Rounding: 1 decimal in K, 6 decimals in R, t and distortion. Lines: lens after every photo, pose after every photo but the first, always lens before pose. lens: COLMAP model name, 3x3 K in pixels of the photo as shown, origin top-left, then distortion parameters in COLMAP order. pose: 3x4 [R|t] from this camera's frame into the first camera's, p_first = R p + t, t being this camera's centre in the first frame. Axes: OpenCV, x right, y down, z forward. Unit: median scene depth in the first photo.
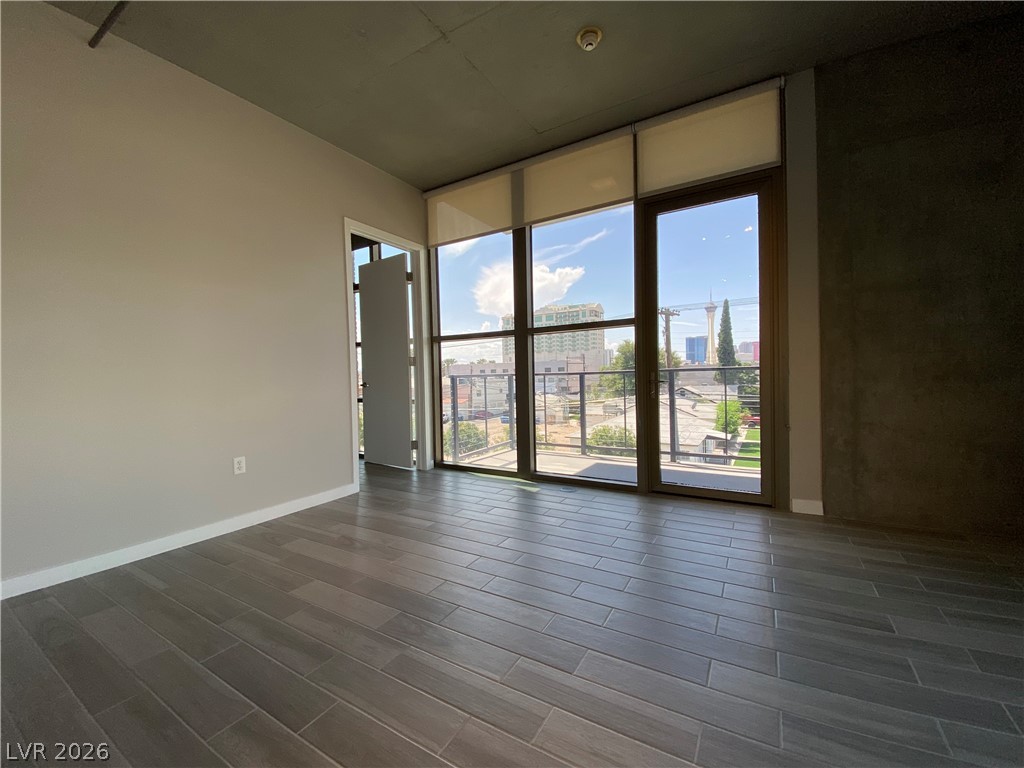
lens RADIAL K [[415.9, 0, 512.0], [0, 415.9, 384.0], [0, 0, 1]] dist [0.011678, -0.016445]
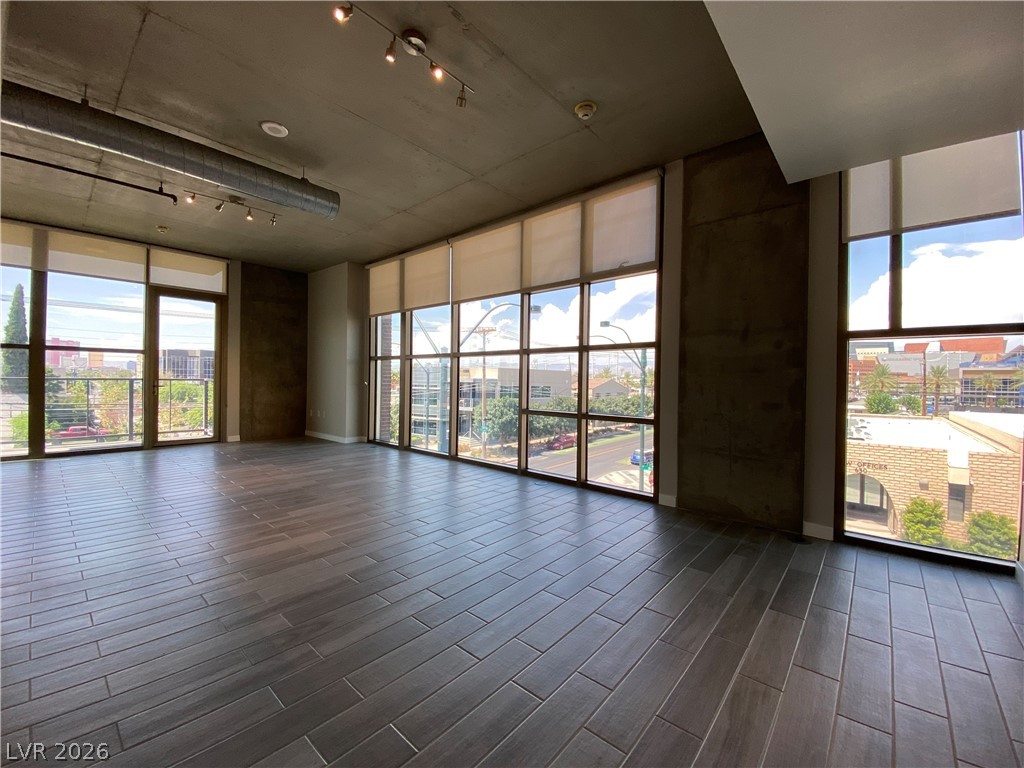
lens RADIAL K [[415.9, 0, 512.0], [0, 415.9, 384.0], [0, 0, 1]] dist [0.011678, -0.016445]
pose [[0.175322, 0.016427, 0.984374, -1.194133], [0.002917, 0.999848, -0.017205, 0.020964], [-0.984507, 0.005888, 0.175247, -0.868854]]
